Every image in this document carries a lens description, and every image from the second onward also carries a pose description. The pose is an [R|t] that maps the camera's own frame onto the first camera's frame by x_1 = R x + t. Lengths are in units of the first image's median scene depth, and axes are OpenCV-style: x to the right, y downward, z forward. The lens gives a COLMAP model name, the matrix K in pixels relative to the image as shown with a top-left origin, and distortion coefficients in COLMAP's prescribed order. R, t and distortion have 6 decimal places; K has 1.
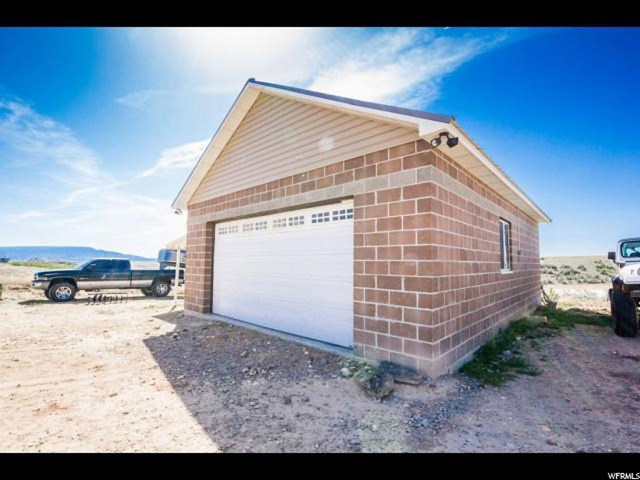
lens RADIAL K [[292.0, 0, 324.6], [0, 292.0, 243.4], [0, 0, 1]] dist [-0.001645, -0.007046]
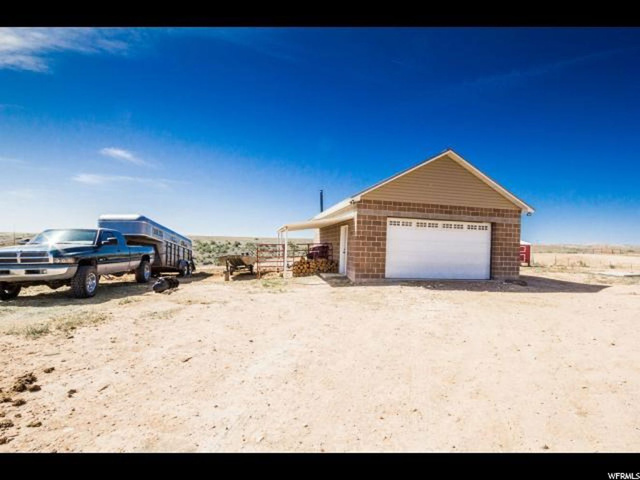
lens RADIAL K [[292.0, 0, 313.7], [0, 292.0, 239.0], [0, 0, 1]] dist [-0.001645, -0.007046]
pose [[0.609215, 0.029045, 0.792473, -3.308046], [-0.084641, 0.996002, 0.028563, 0.057363], [-0.788475, -0.084477, 0.609238, 0.725854]]
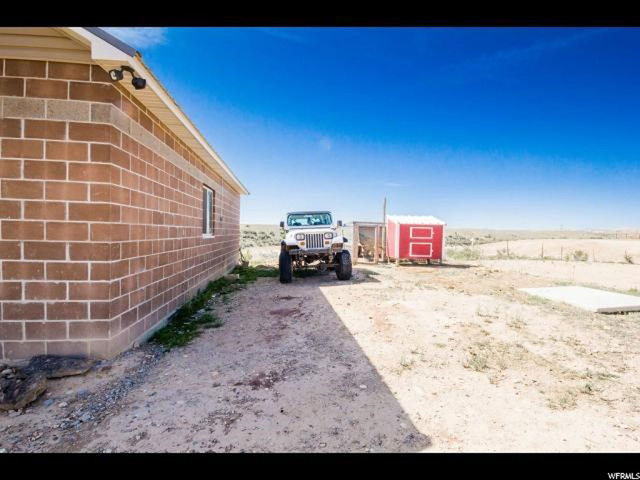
lens RADIAL K [[292.0, 0, 321.0], [0, 292.0, 243.6], [0, 0, 1]] dist [-0.001645, -0.007046]
pose [[0.634200, -0.021236, 0.772878, 0.094908], [-0.070849, 0.993821, 0.085444, 0.004491], [-0.769916, -0.108946, 0.628776, 0.011206]]
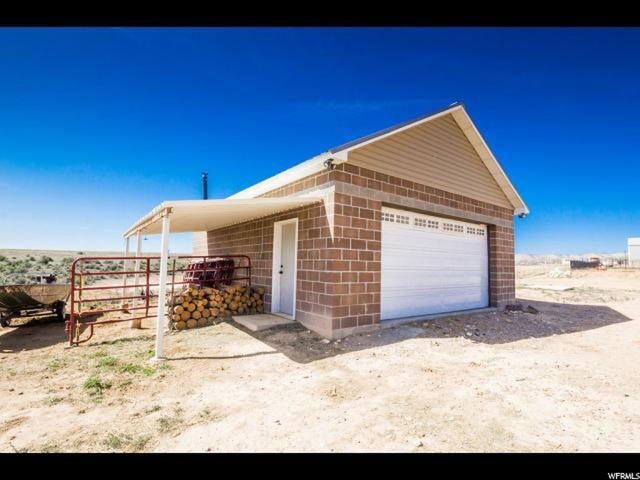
lens RADIAL K [[316.4, 0, 320.8], [0, 316.4, 239.1], [0, 0, 1]] dist [0.001573, 0.000016]
pose [[0.199538, 0.073747, 0.977111, -2.301404], [-0.089778, 0.994346, -0.056714, 0.158959], [-0.975769, -0.076406, 0.205030, 1.815010]]
